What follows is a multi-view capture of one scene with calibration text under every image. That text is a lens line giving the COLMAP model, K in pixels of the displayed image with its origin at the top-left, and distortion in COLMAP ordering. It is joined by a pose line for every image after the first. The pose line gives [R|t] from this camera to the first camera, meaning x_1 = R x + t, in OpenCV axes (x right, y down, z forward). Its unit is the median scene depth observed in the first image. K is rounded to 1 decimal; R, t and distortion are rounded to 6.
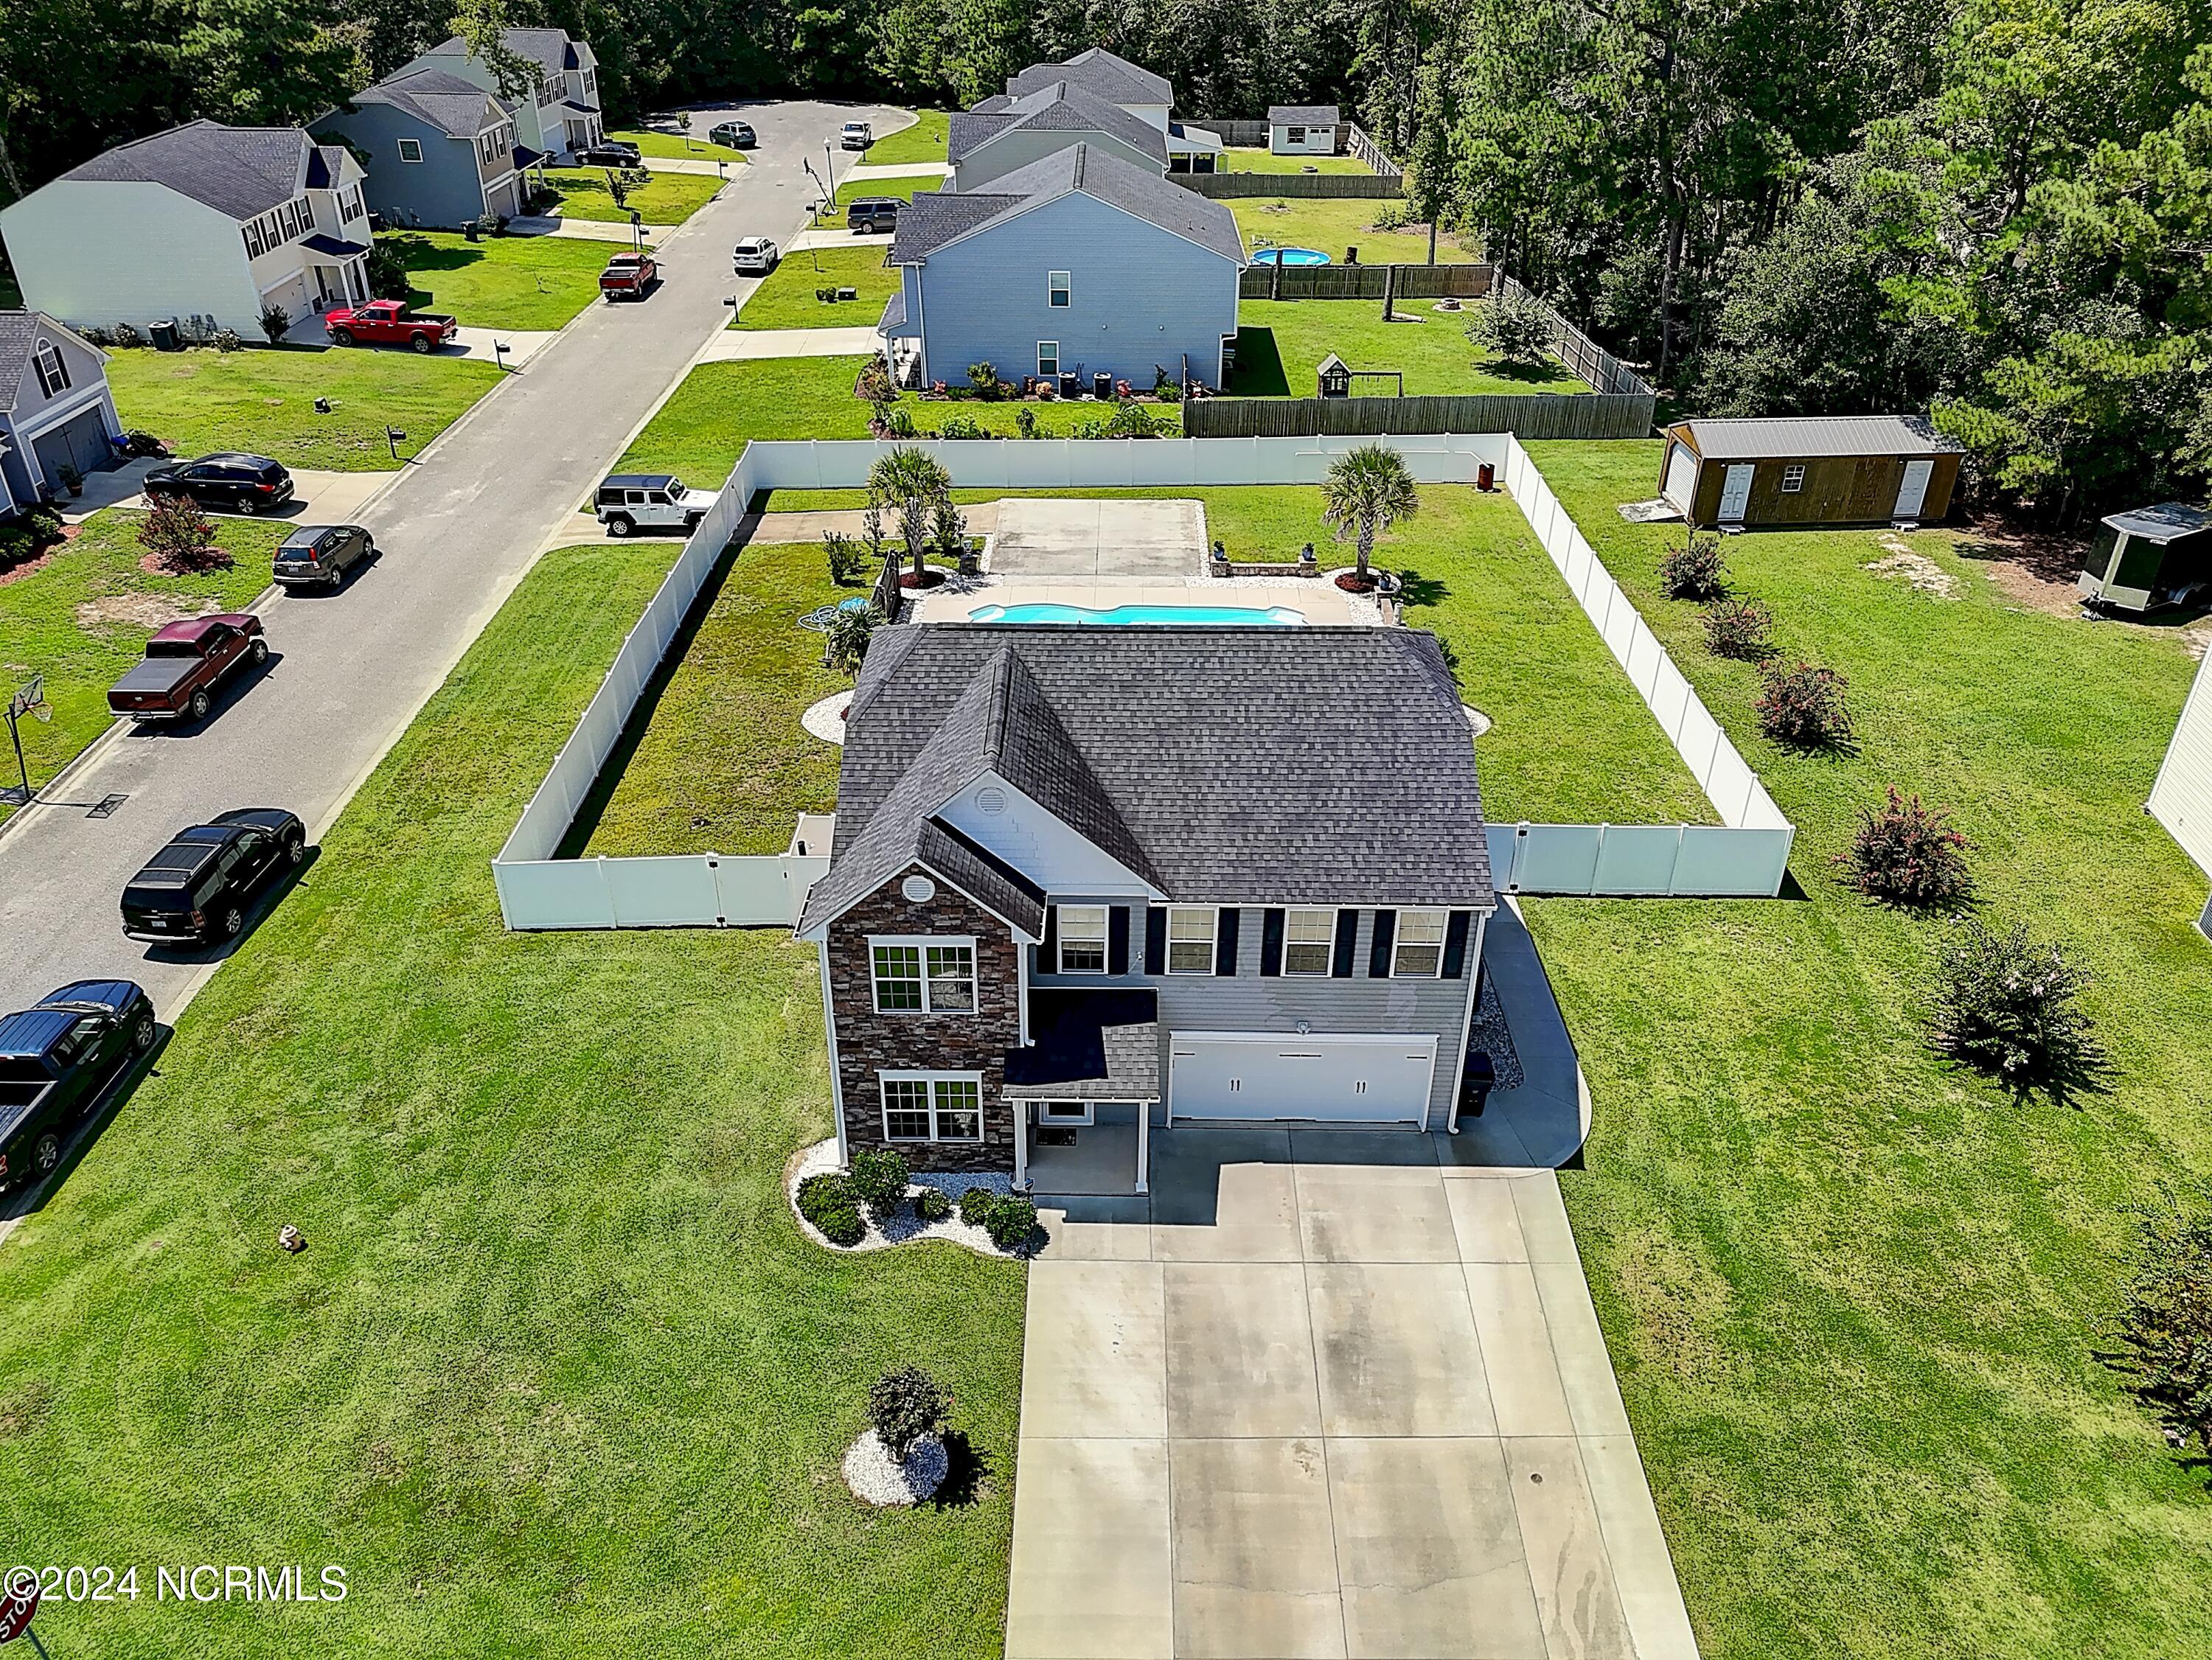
lens RADIAL K [[1624.2, 0, 1114.1], [0, 1624.2, 821.6], [0, 0, 1]] dist [0.115555, -0.137432]
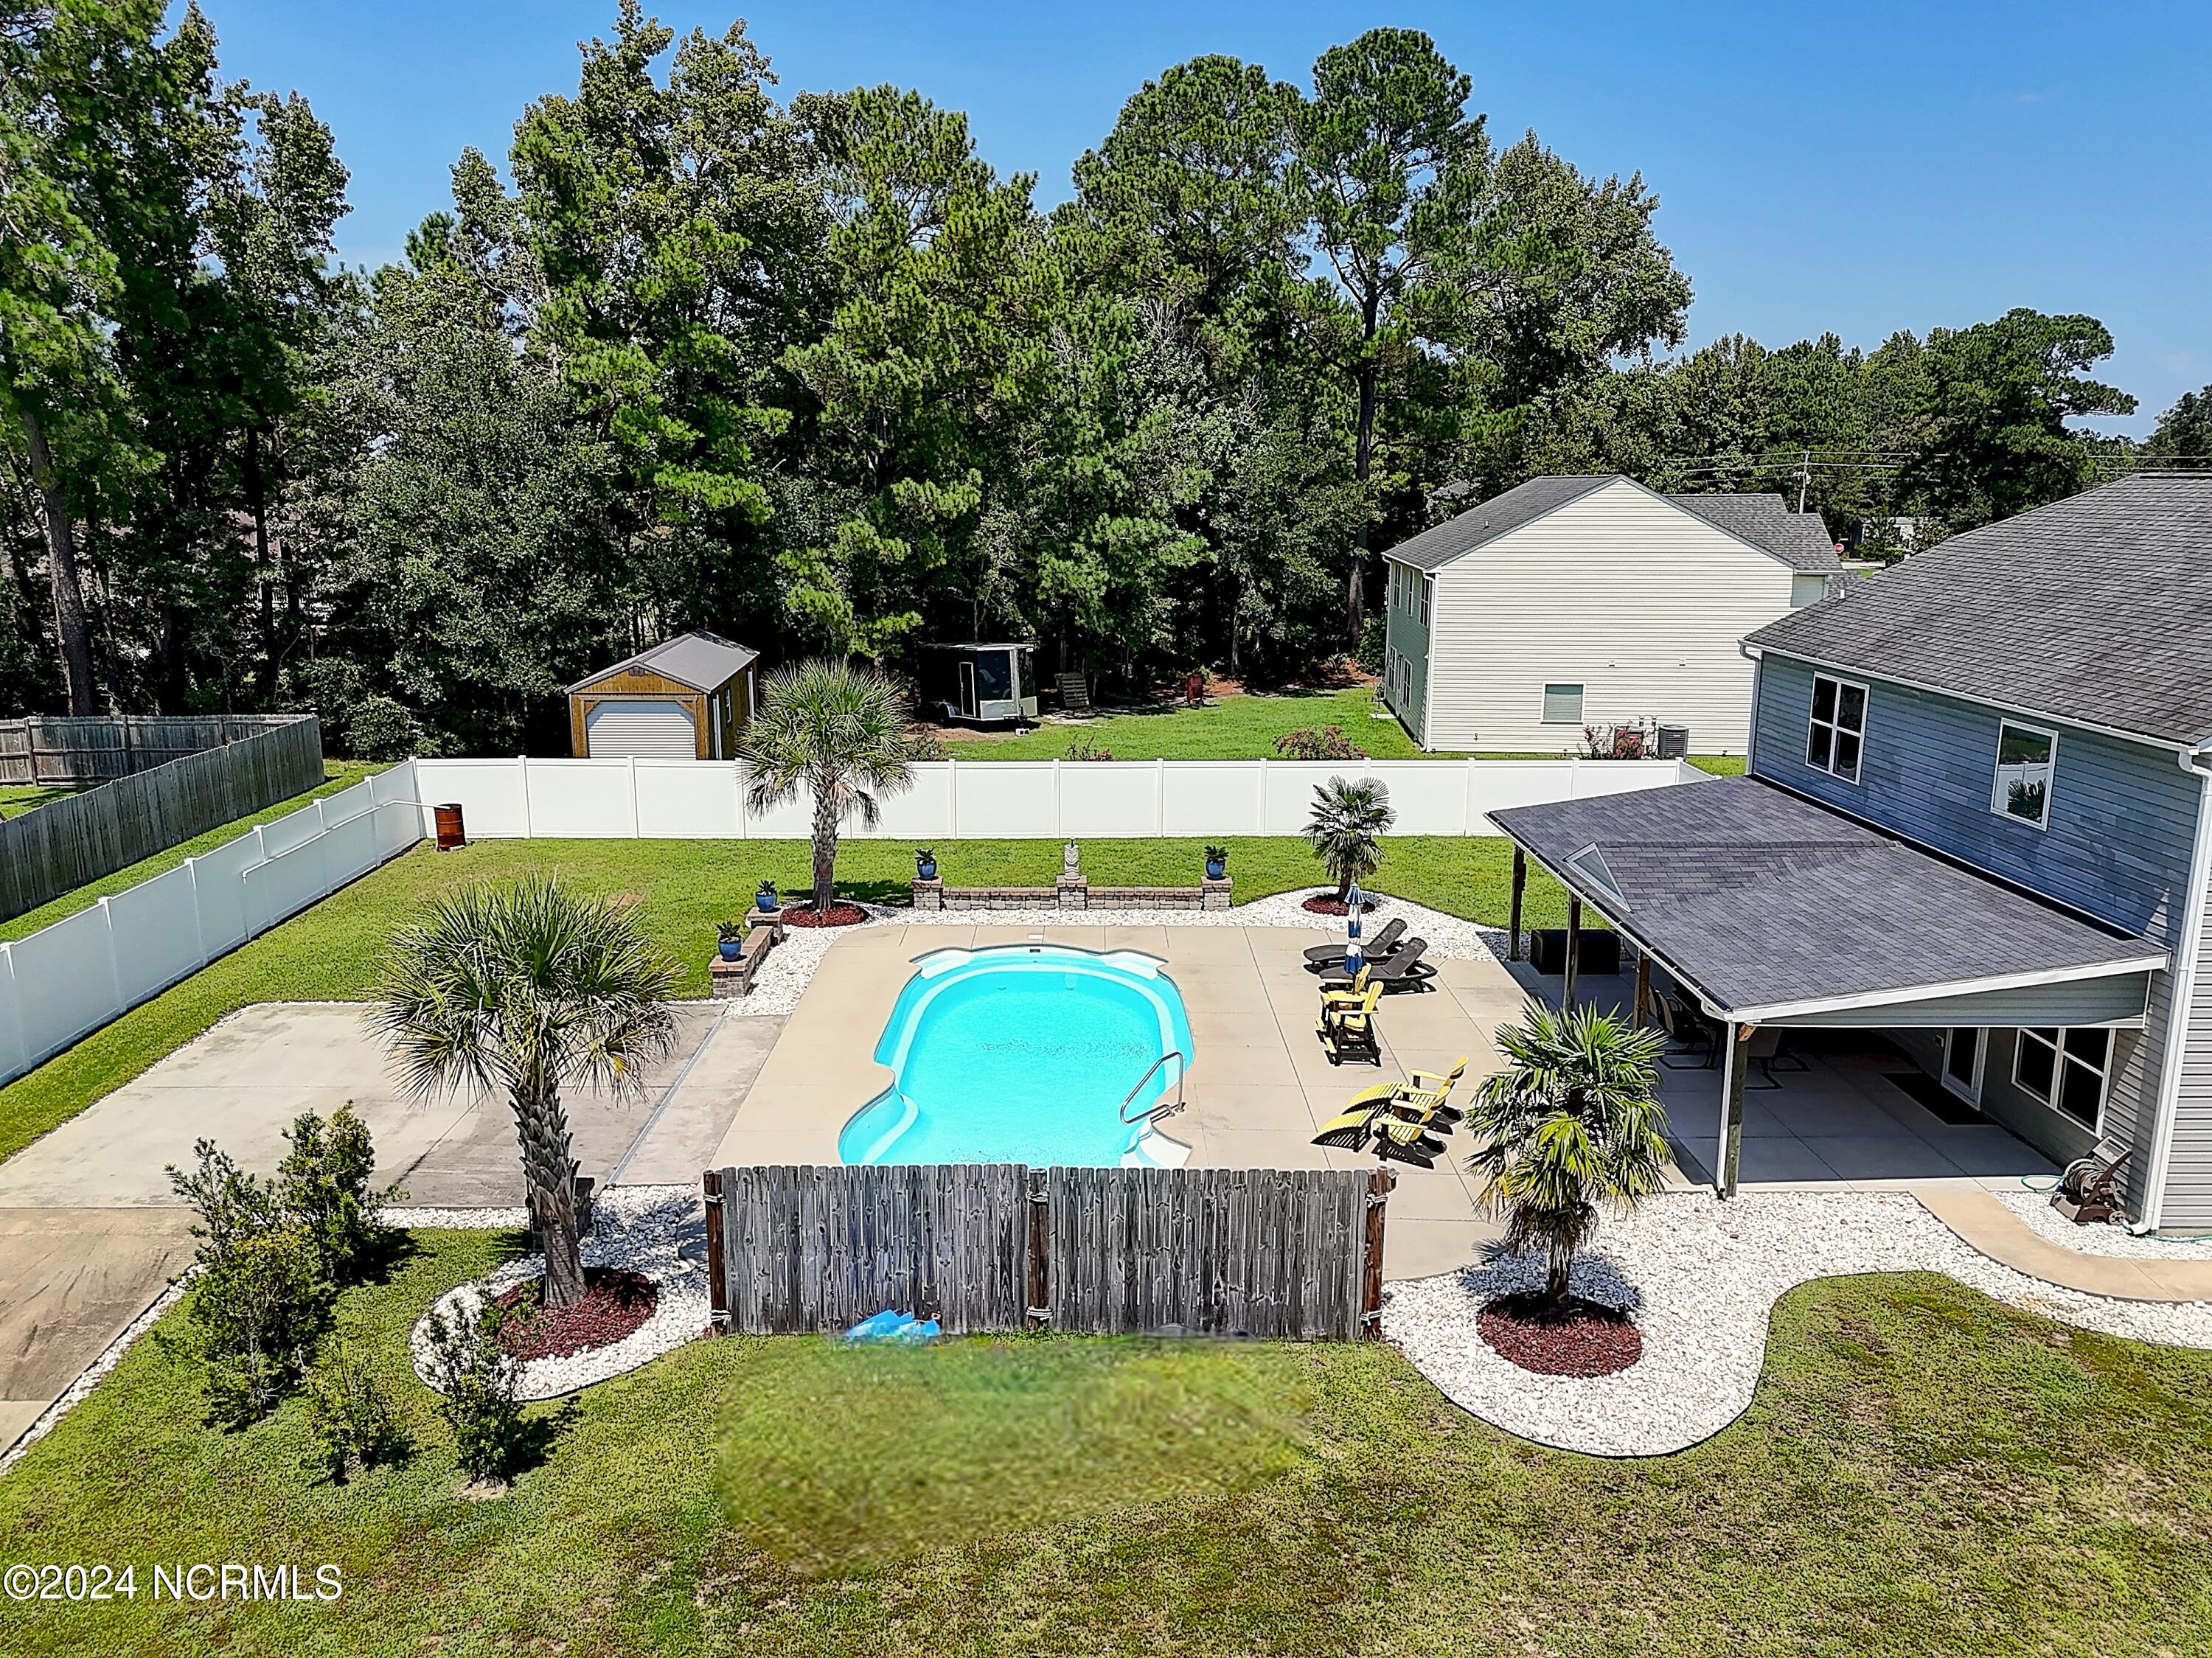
lens RADIAL K [[1624.3, 0, 1114.1], [0, 1624.3, 820.6], [0, 0, 1]] dist [0.115555, -0.137432]
pose [[-0.018299, -0.211406, 0.977227, -0.440324], [0.511266, 0.837963, 0.190853, -0.254727], [-0.859228, 0.503115, 0.092751, 0.934206]]
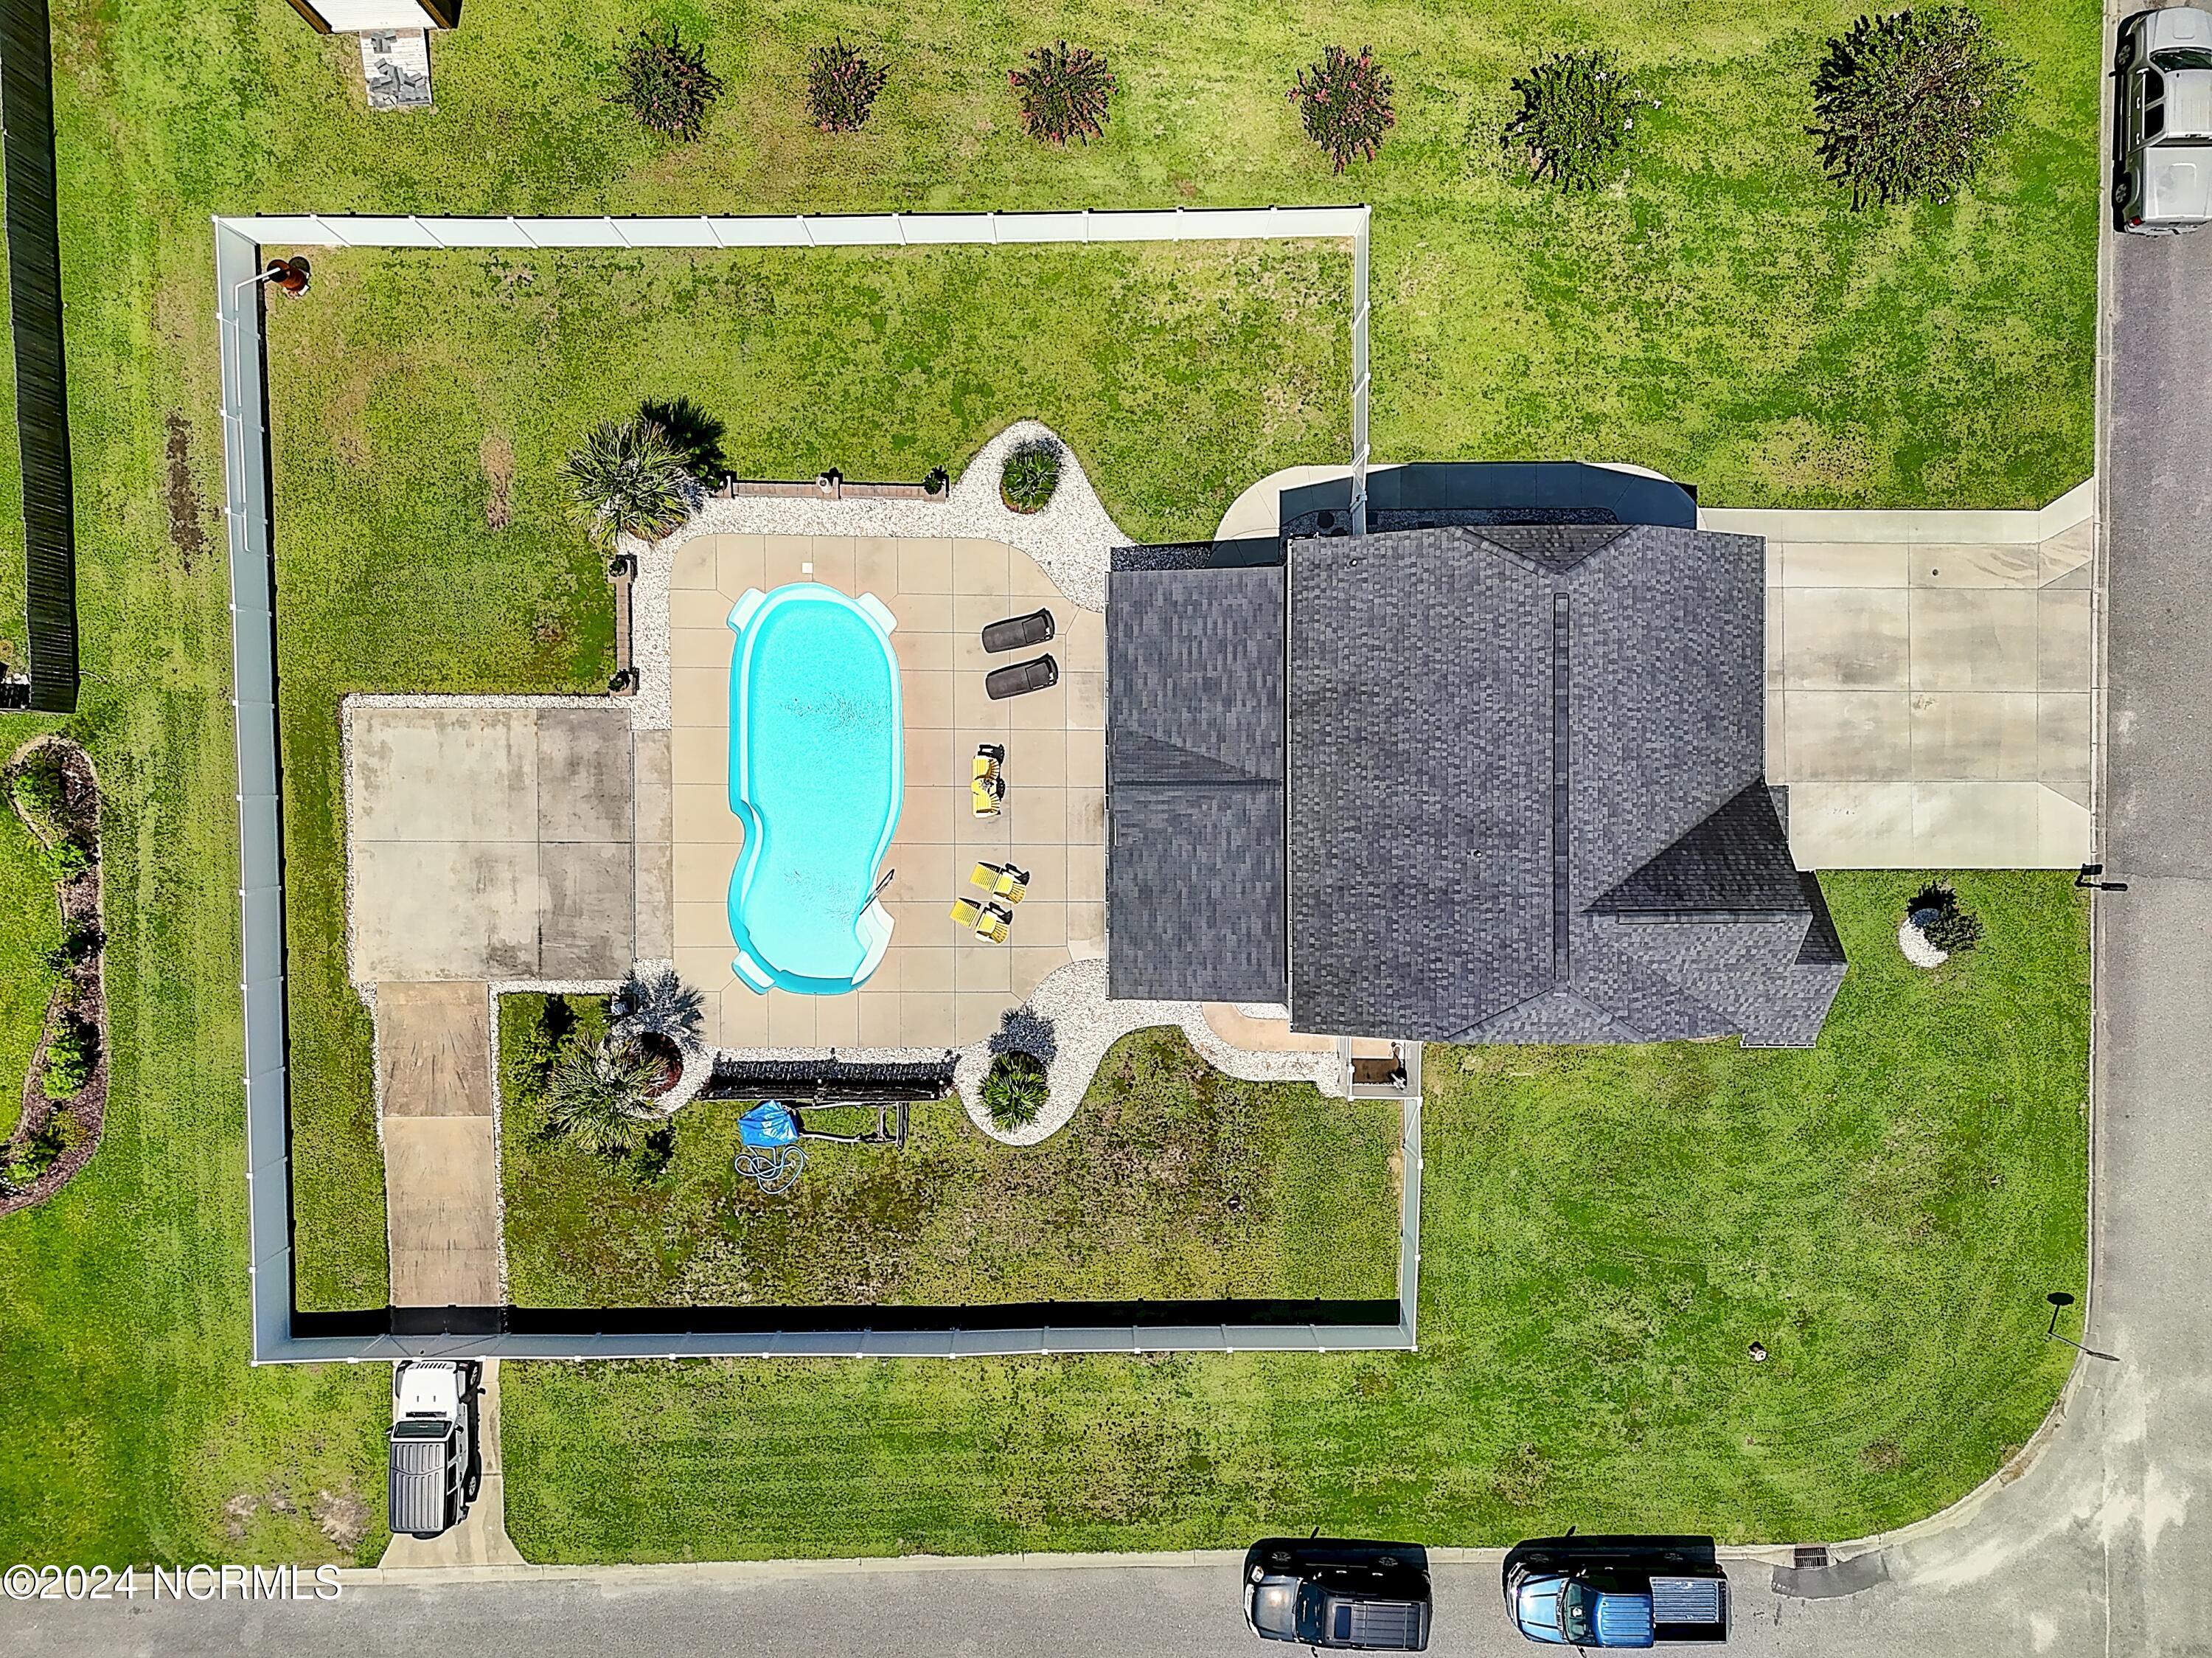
lens RADIAL K [[1624.7, 0, 1114.1], [0, 1624.7, 820.6], [0, 0, 1]] dist [0.115555, -0.137432]
pose [[-0.003971, -0.999696, -0.024353, 0.019855], [0.499948, -0.023076, 0.865748, -0.806073], [-0.866046, -0.008737, 0.499888, 0.448698]]
